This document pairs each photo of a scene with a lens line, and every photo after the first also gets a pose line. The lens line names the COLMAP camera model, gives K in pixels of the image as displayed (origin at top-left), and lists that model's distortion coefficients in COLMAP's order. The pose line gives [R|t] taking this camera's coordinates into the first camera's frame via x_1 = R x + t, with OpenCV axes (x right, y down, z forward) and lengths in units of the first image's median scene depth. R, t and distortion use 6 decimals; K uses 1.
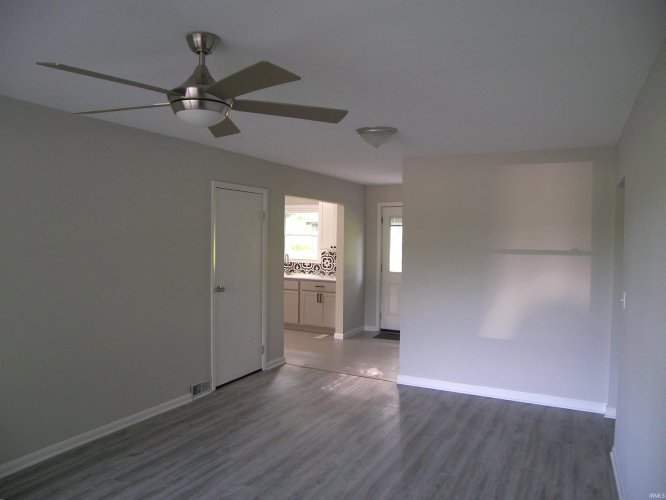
lens RADIAL K [[474.9, 0, 336.0], [0, 474.9, 253.6], [0, 0, 1]] dist [-0.142600, 0.103325]
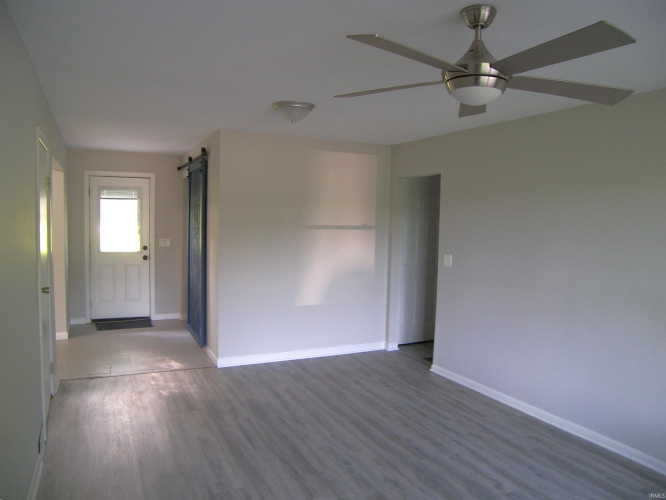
lens RADIAL K [[474.9, 0, 336.0], [0, 474.9, 253.6], [0, 0, 1]] dist [-0.142600, 0.103325]
pose [[0.583480, -0.056399, 0.810166, -0.600556], [0.010332, 0.998020, 0.062035, -0.012350], [-0.812061, -0.027826, 0.582908, 0.325271]]
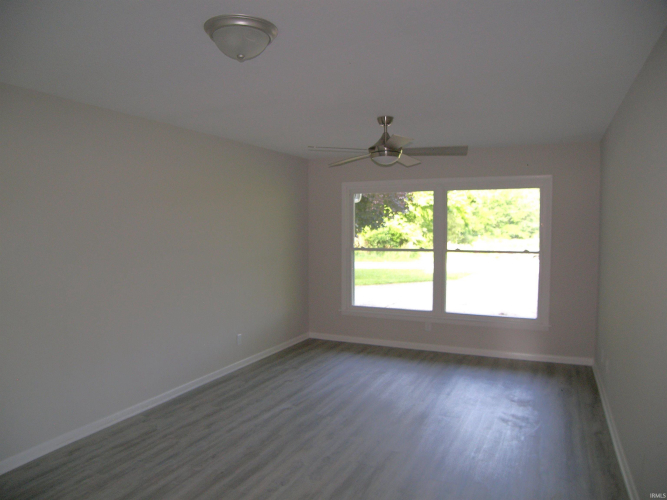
lens RADIAL K [[475.7, 0, 336.5], [0, 475.7, 253.6], [0, 0, 1]] dist [-0.142600, 0.103325]
pose [[-0.999572, -0.012031, -0.026669, -0.016027], [-0.014581, 0.995117, 0.097622, -0.042380], [0.025364, 0.097969, -0.994866, 1.431191]]
